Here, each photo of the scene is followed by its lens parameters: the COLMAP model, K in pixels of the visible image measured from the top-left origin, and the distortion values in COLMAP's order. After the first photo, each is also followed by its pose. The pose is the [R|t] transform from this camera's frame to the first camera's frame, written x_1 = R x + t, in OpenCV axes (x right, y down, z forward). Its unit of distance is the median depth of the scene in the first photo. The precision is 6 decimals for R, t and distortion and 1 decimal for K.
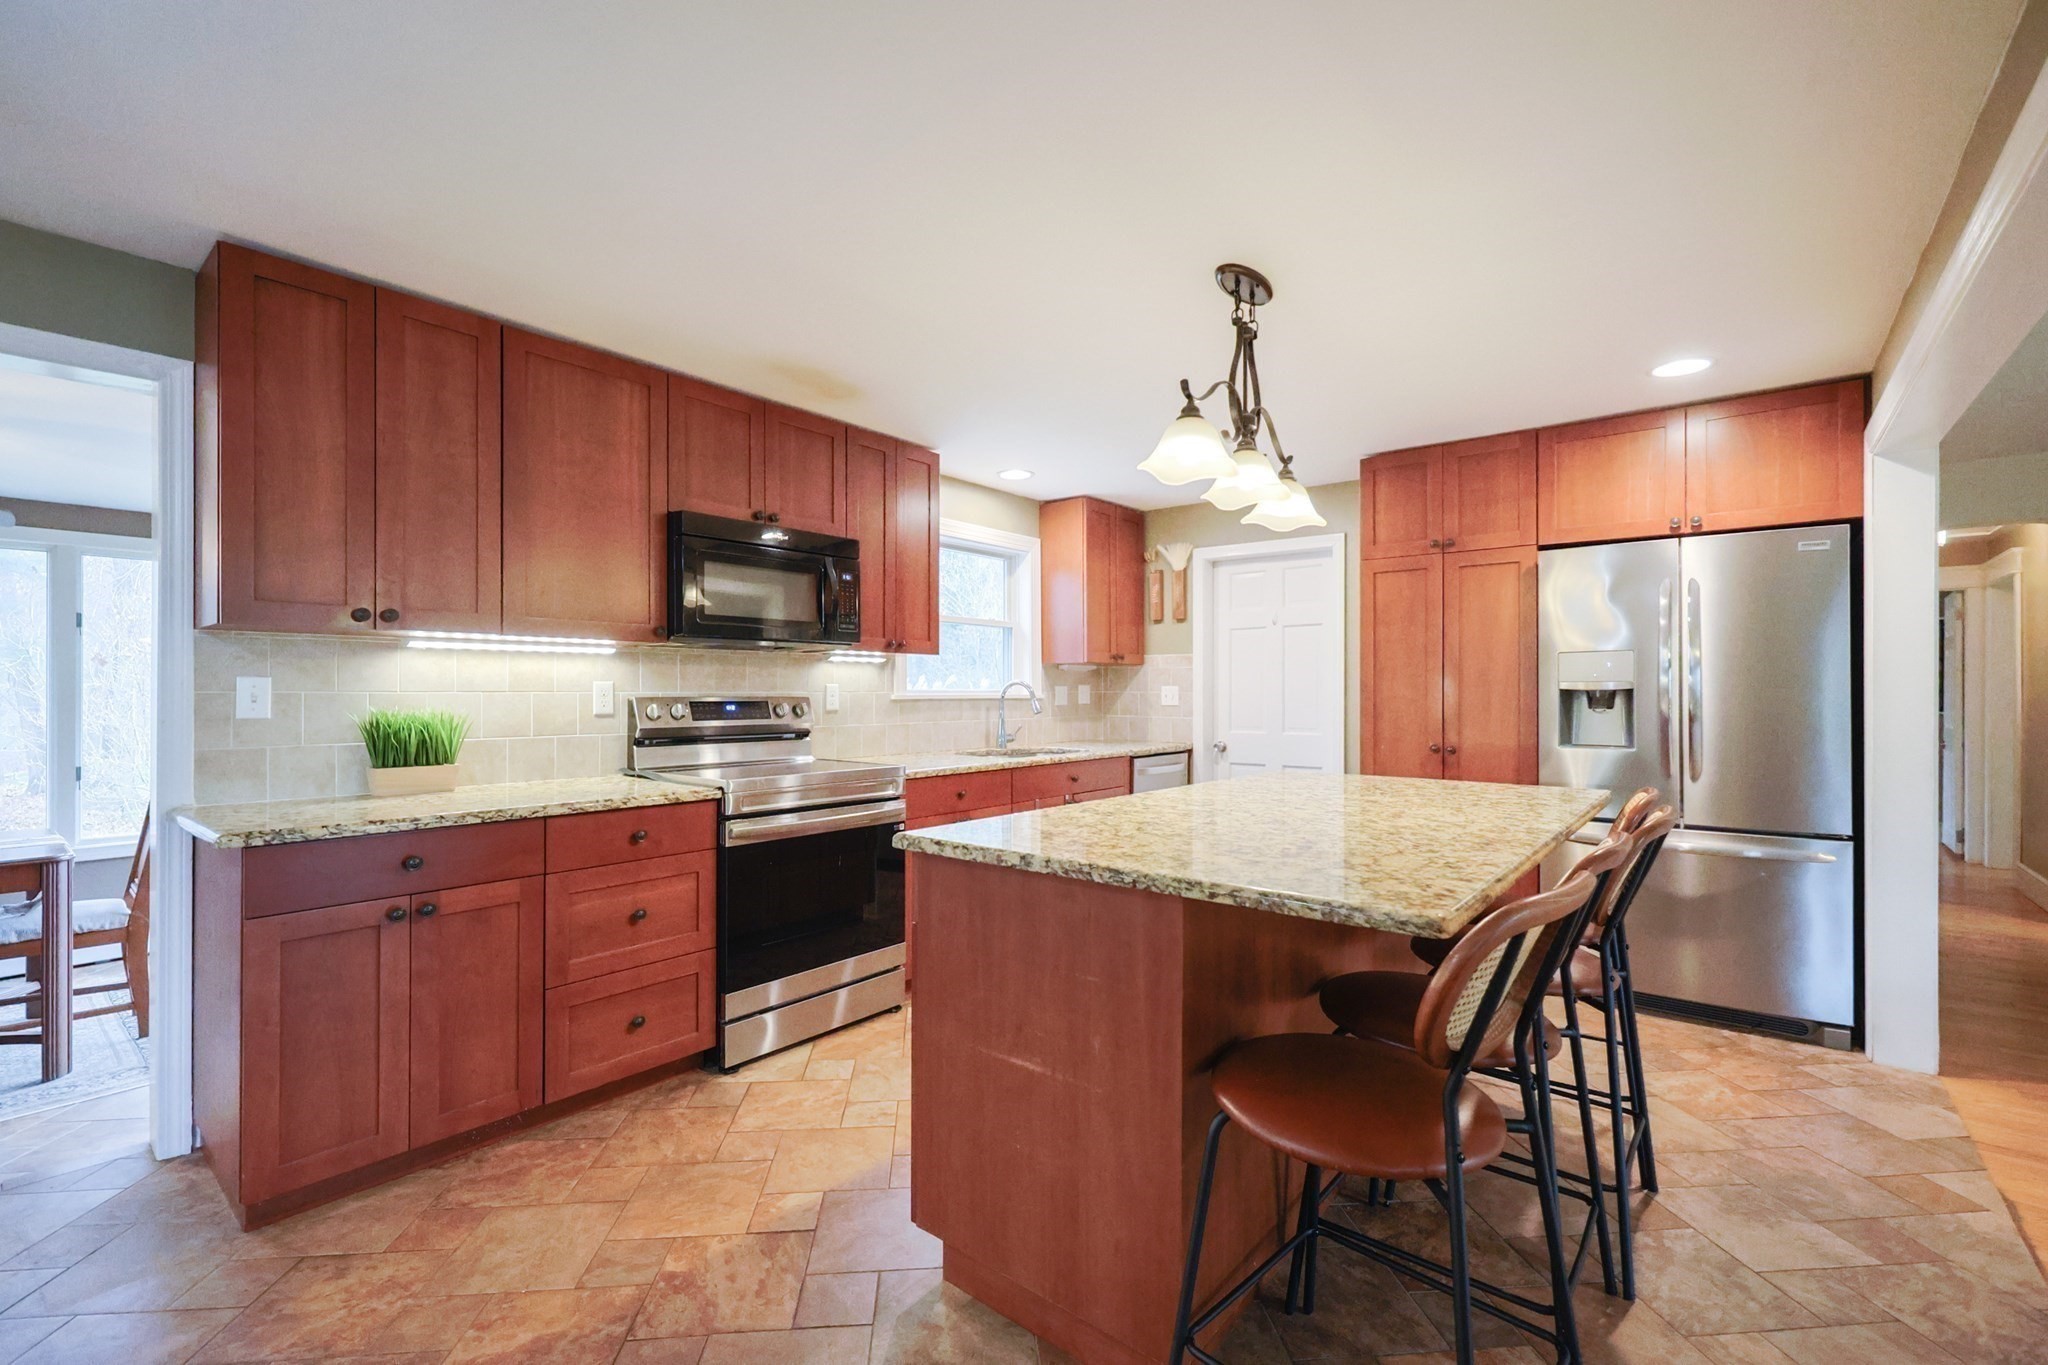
lens RADIAL K [[874.1, 0, 1018.5], [0, 874.1, 693.7], [0, 0, 1]] dist [-0.000454, 0.000317]
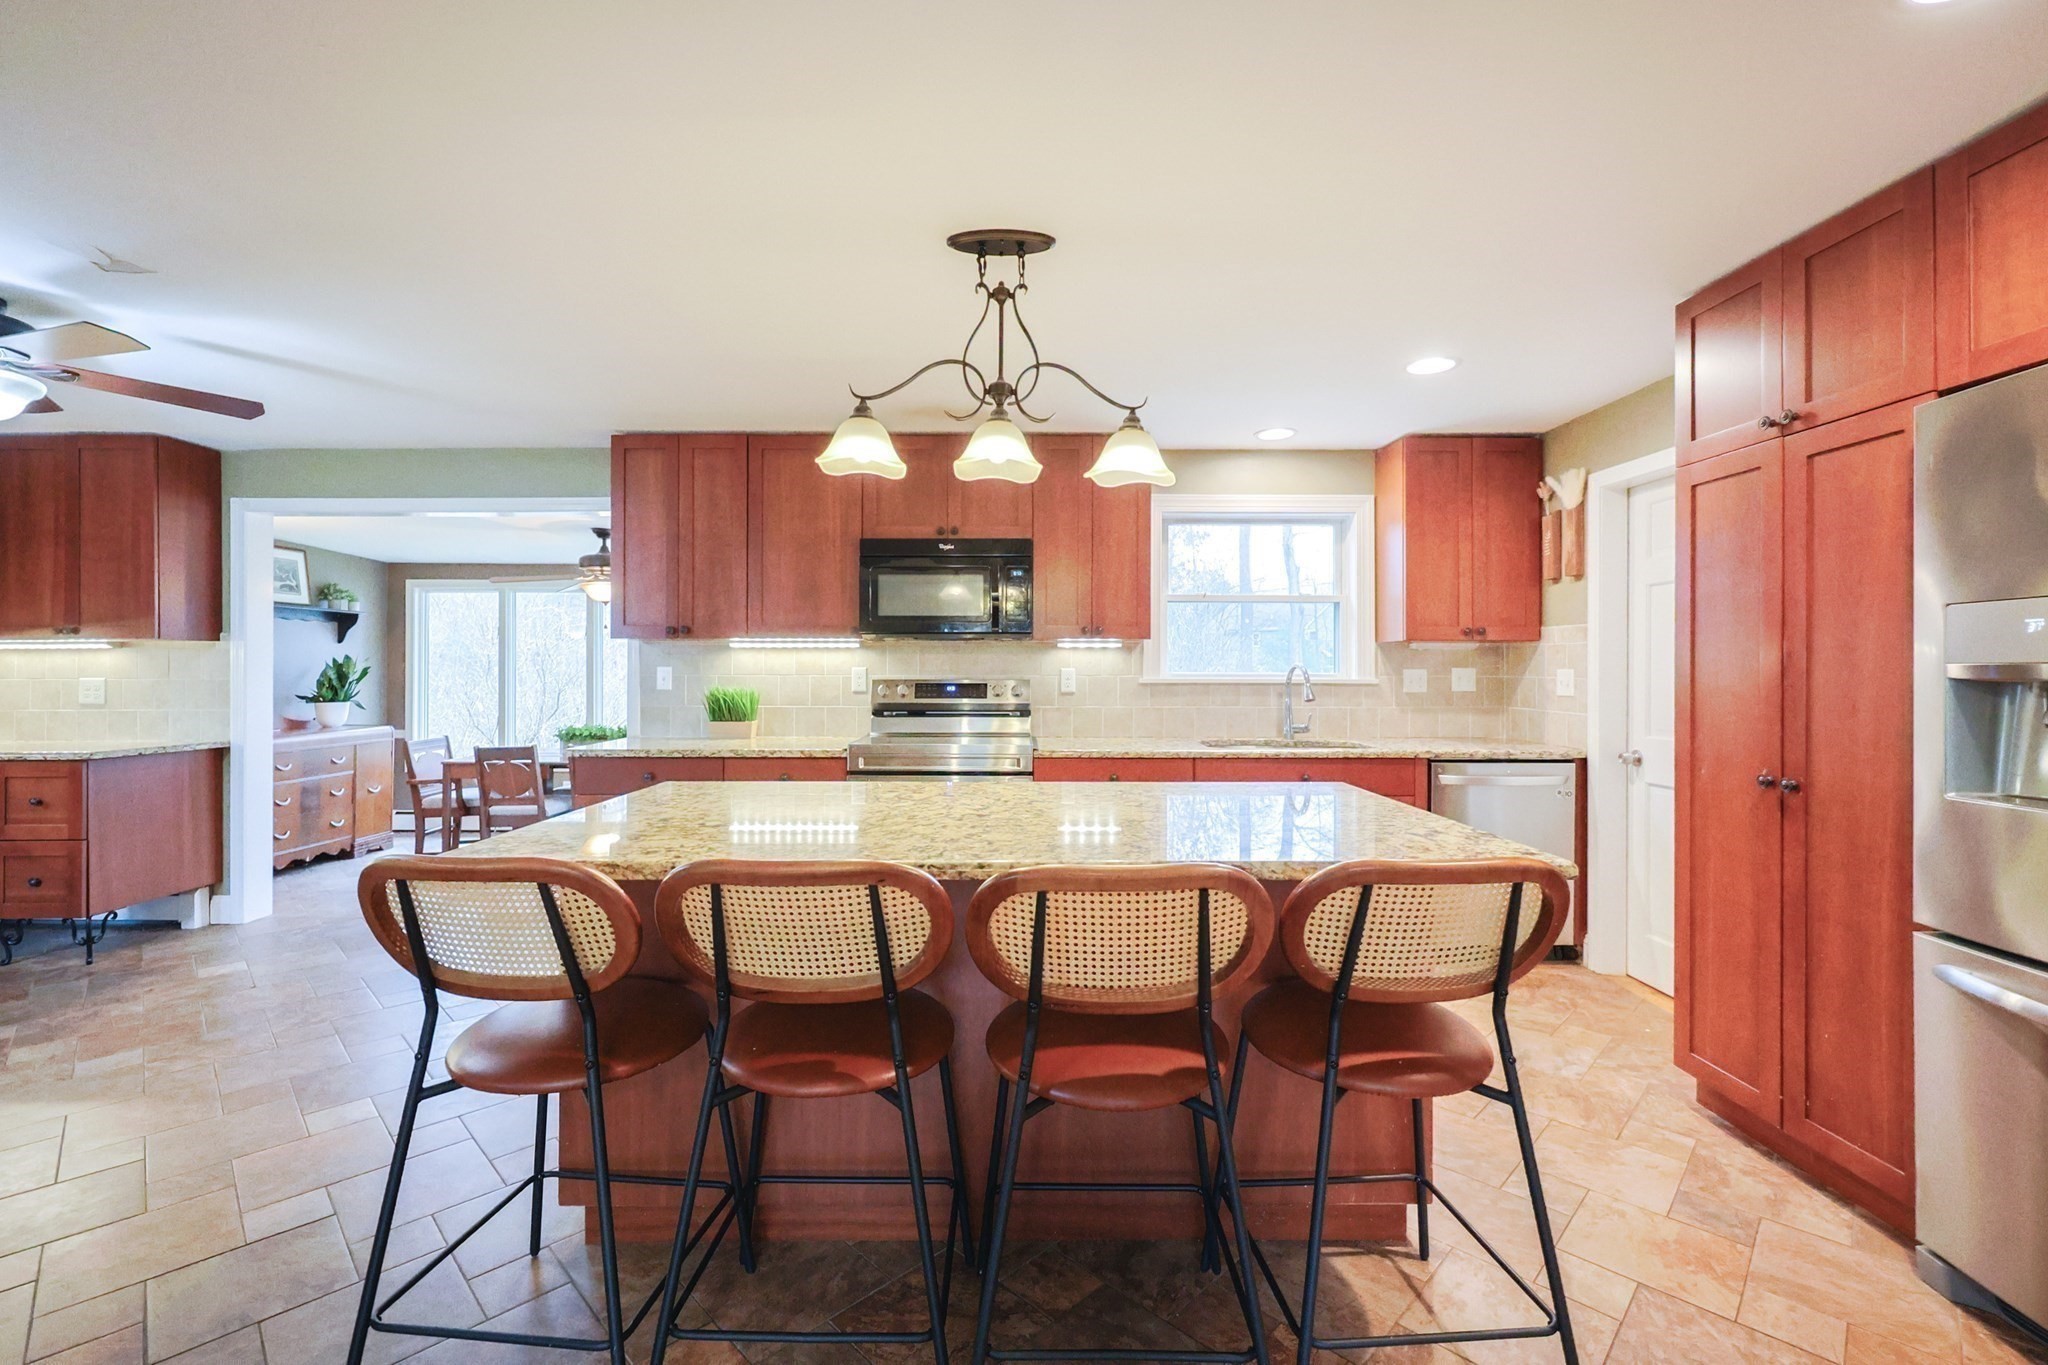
lens RADIAL K [[874.1, 0, 1024.4], [0, 874.1, 668.9], [0, 0, 1]] dist [-0.000454, 0.000317]
pose [[0.643325, 0.000552, -0.765593, 0.452851], [-0.002912, 0.999994, -0.001726, -0.006487], [0.765587, 0.003339, 0.643323, 0.194847]]
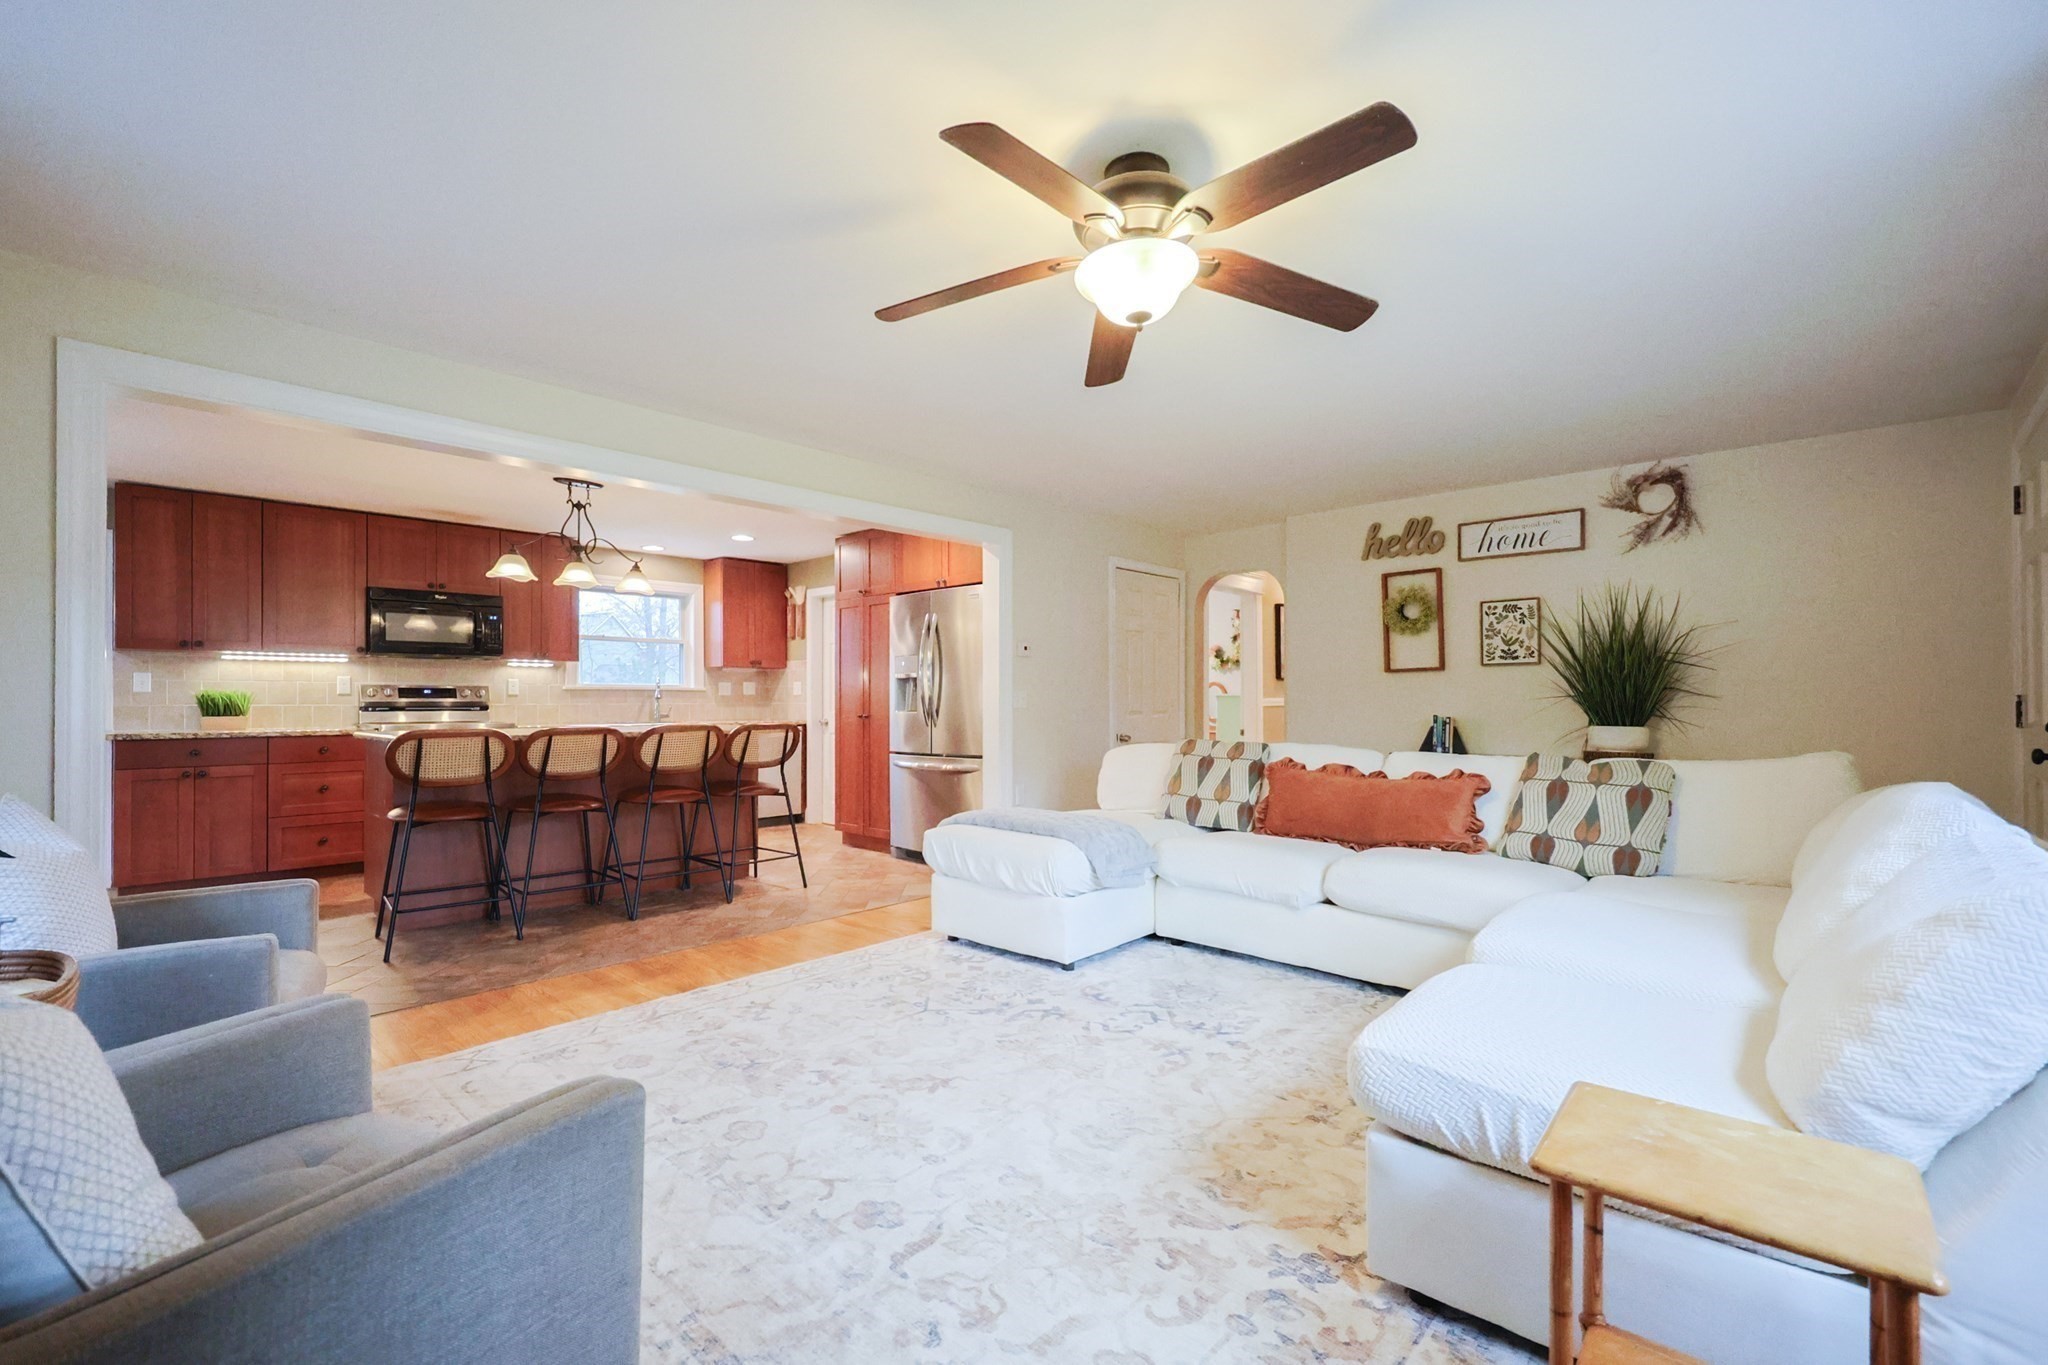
lens RADIAL K [[874.1, 0, 1020.8], [0, 874.1, 694.5], [0, 0, 1]] dist [-0.000454, 0.000317]
pose [[0.997917, -0.005419, -0.064277, 0.667100], [0.004624, 0.999911, -0.012502, 0.033633], [0.064339, 0.012179, 0.997854, -0.472118]]
